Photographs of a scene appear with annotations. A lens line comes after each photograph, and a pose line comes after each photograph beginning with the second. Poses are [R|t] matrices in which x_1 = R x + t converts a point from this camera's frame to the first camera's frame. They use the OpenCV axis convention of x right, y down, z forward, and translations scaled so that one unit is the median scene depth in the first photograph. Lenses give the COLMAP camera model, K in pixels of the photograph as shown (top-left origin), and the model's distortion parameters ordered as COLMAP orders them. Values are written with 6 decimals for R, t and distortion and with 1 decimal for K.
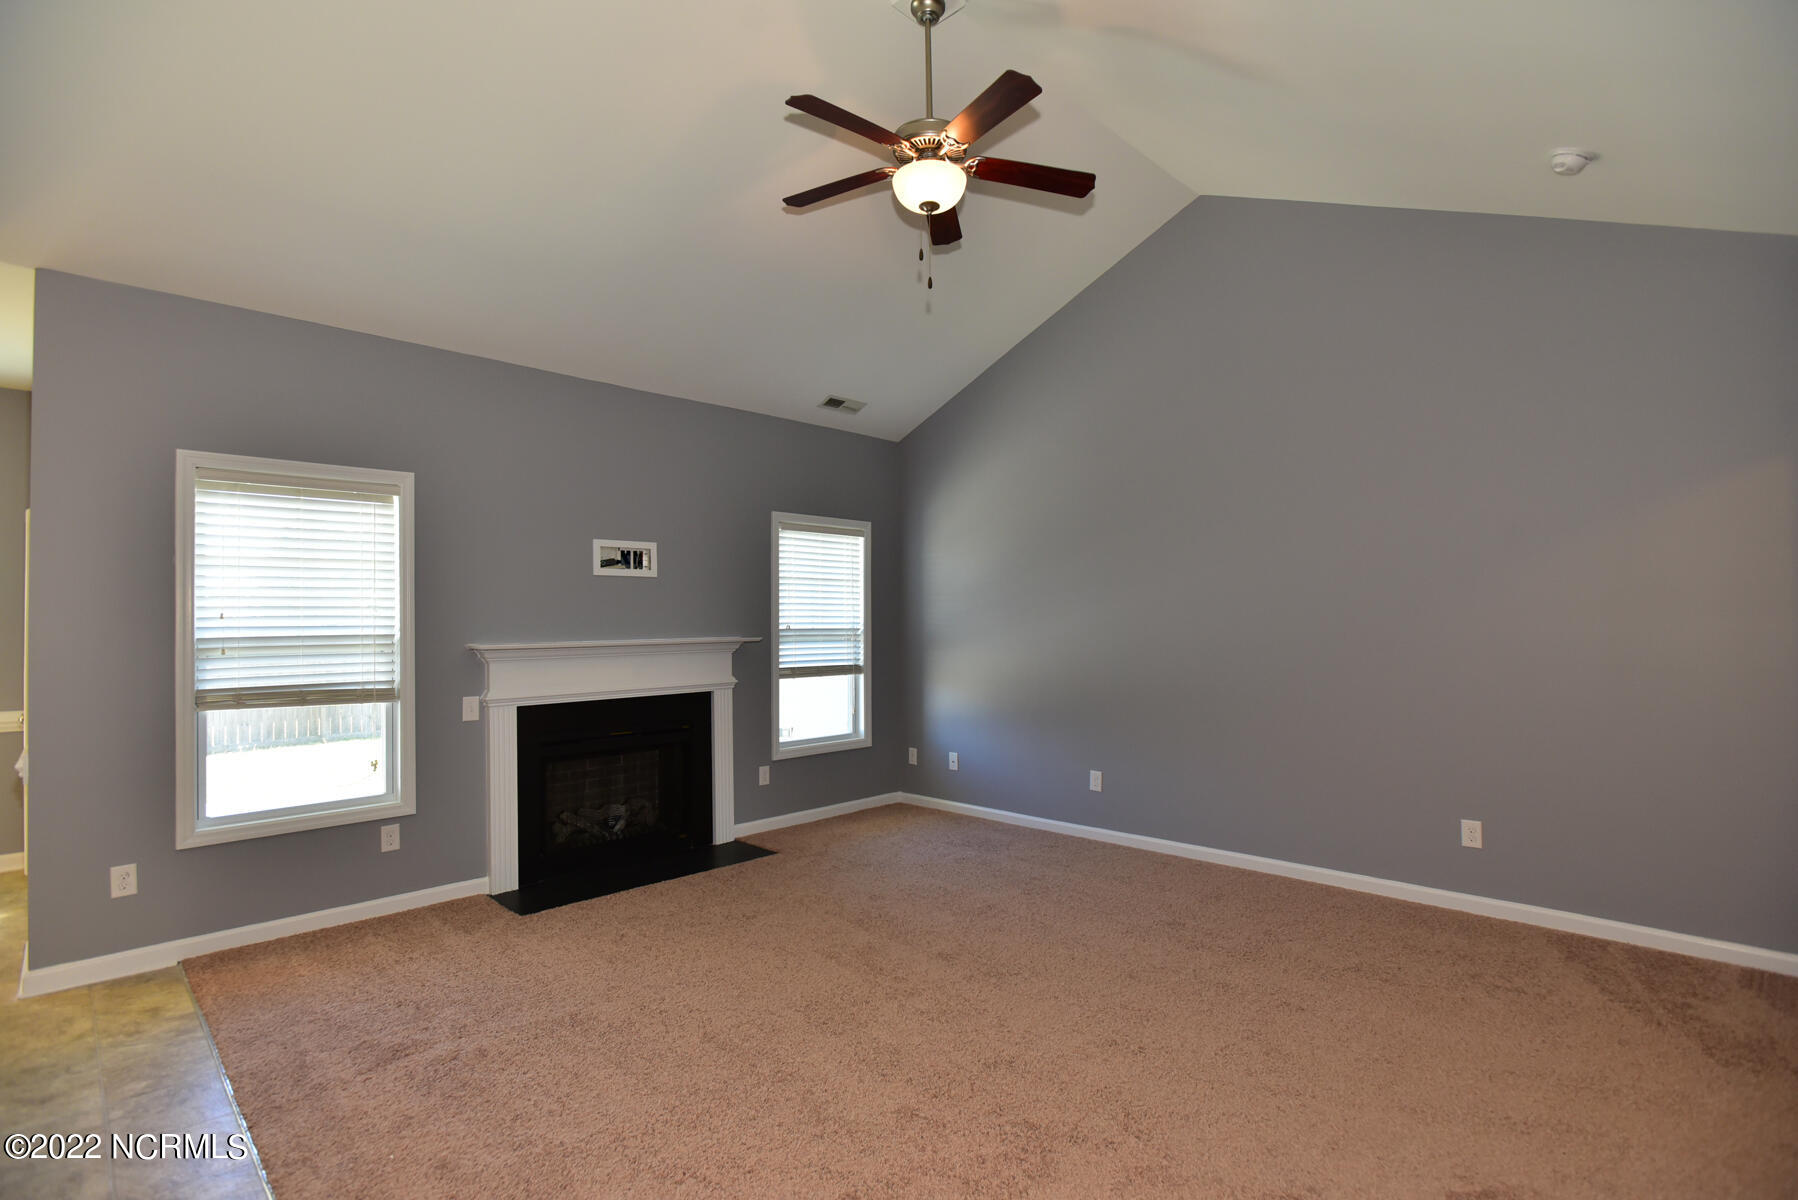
lens RADIAL K [[846.2, 0, 898.8], [0, 846.2, 608.4], [0, 0, 1]] dist [0.000003, 0.000328]
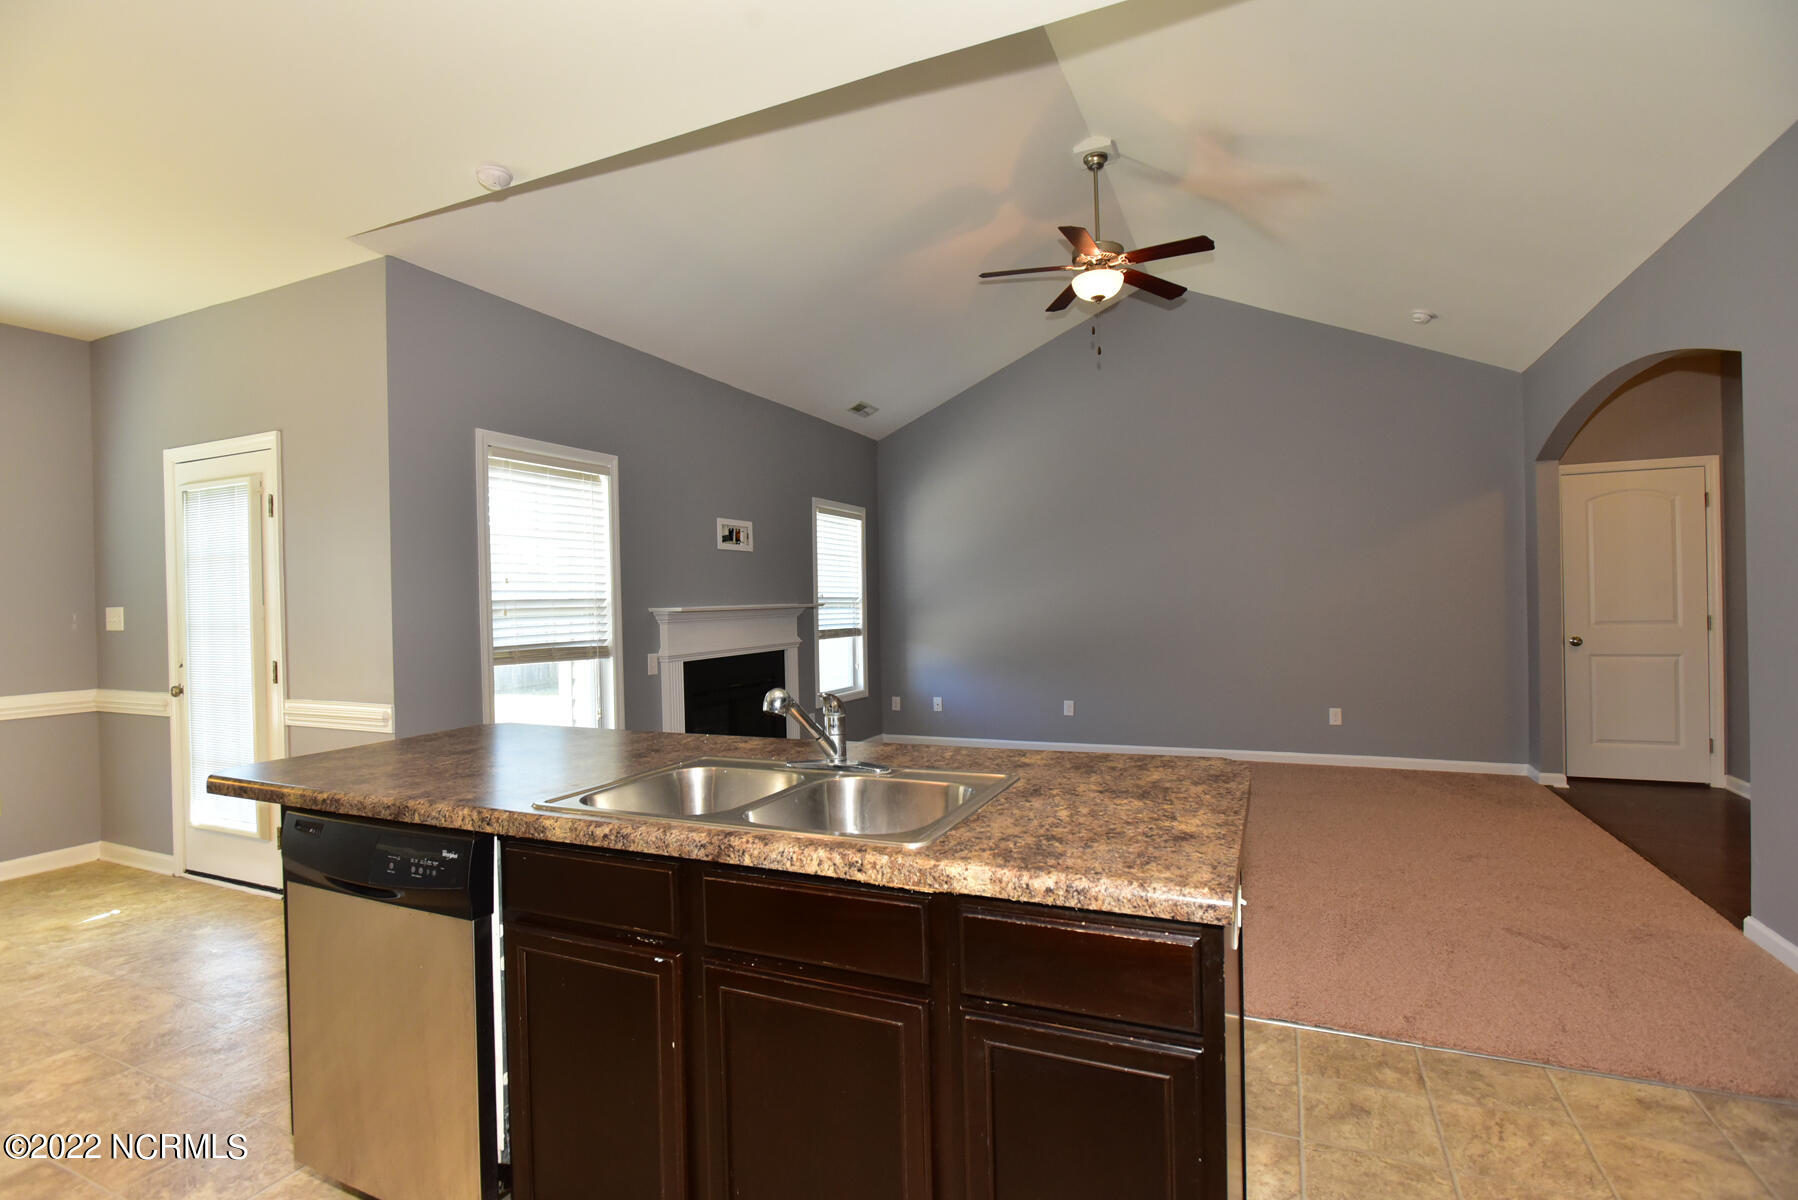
lens RADIAL K [[858.6, 0, 878.5], [0, 858.6, 595.4], [0, 0, 1]] dist [0.003070, -0.001016]
pose [[0.936303, -0.007646, 0.351109, -0.538598], [0.007070, 0.999971, 0.002922, 0.021136], [-0.351121, -0.000254, 0.936330, -0.165306]]
